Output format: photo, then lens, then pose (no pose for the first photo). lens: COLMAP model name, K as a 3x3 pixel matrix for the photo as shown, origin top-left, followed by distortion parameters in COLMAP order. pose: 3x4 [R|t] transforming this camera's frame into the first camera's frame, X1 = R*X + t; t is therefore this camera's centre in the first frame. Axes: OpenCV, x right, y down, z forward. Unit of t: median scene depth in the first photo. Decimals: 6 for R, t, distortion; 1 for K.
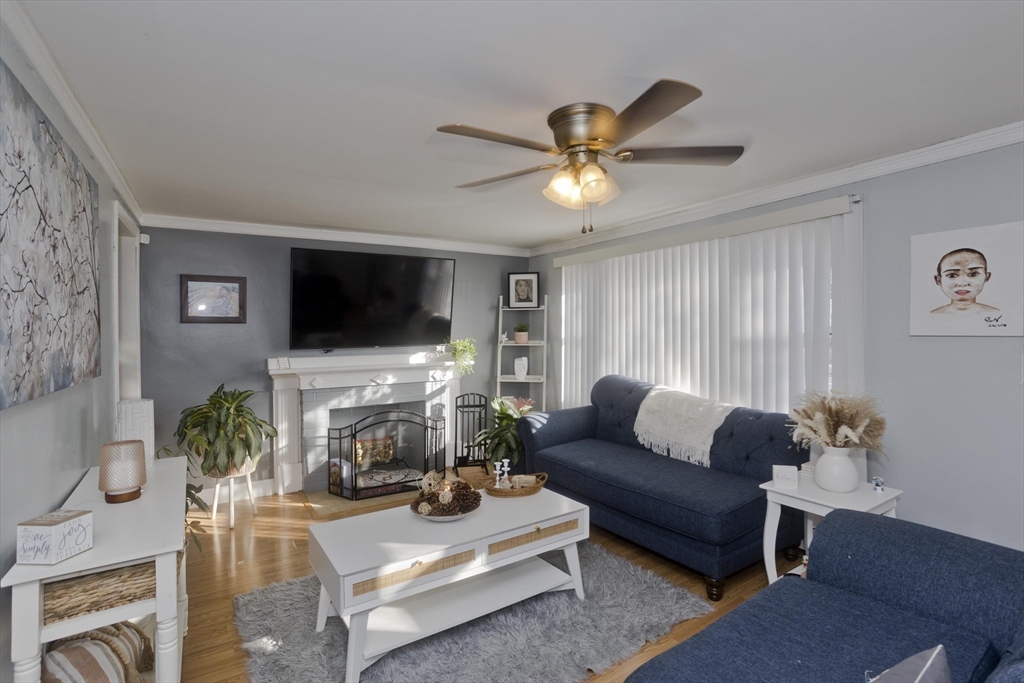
lens RADIAL K [[506.2, 0, 510.5], [0, 506.2, 329.0], [0, 0, 1]] dist [-0.054562, 0.029019]
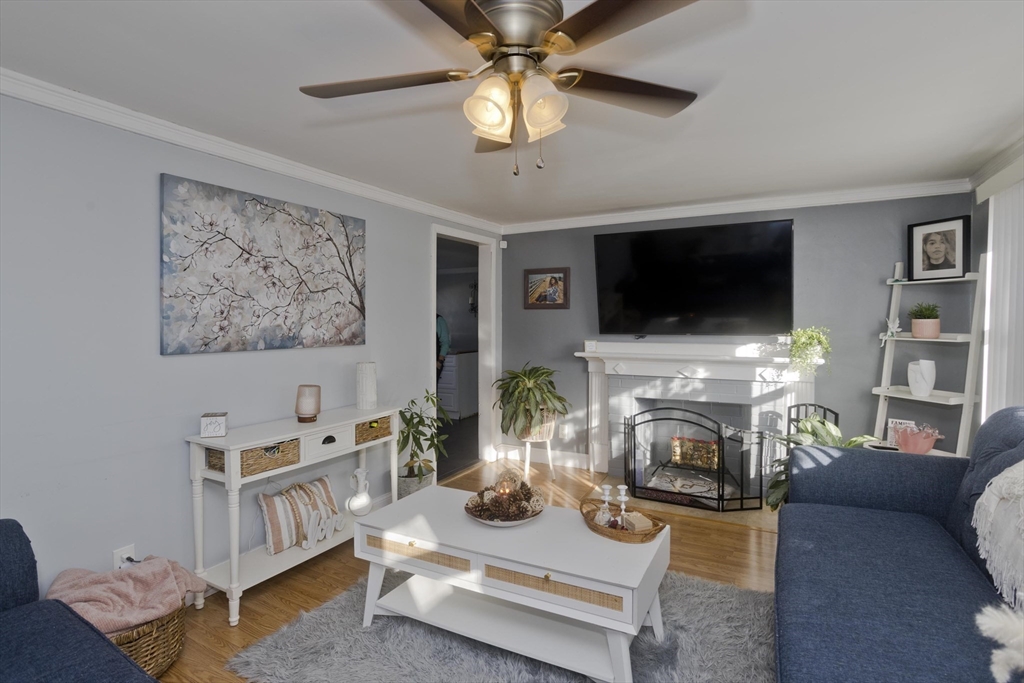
lens RADIAL K [[512.4, 0, 512.5], [0, 512.4, 320.9], [0, 0, 1]] dist [-0.046002, 0.030129]
pose [[0.478603, 0.011128, -0.877961, 0.372549], [0.000620, 0.999915, 0.013011, 0.000253], [0.878031, -0.006771, 0.478556, 0.314406]]
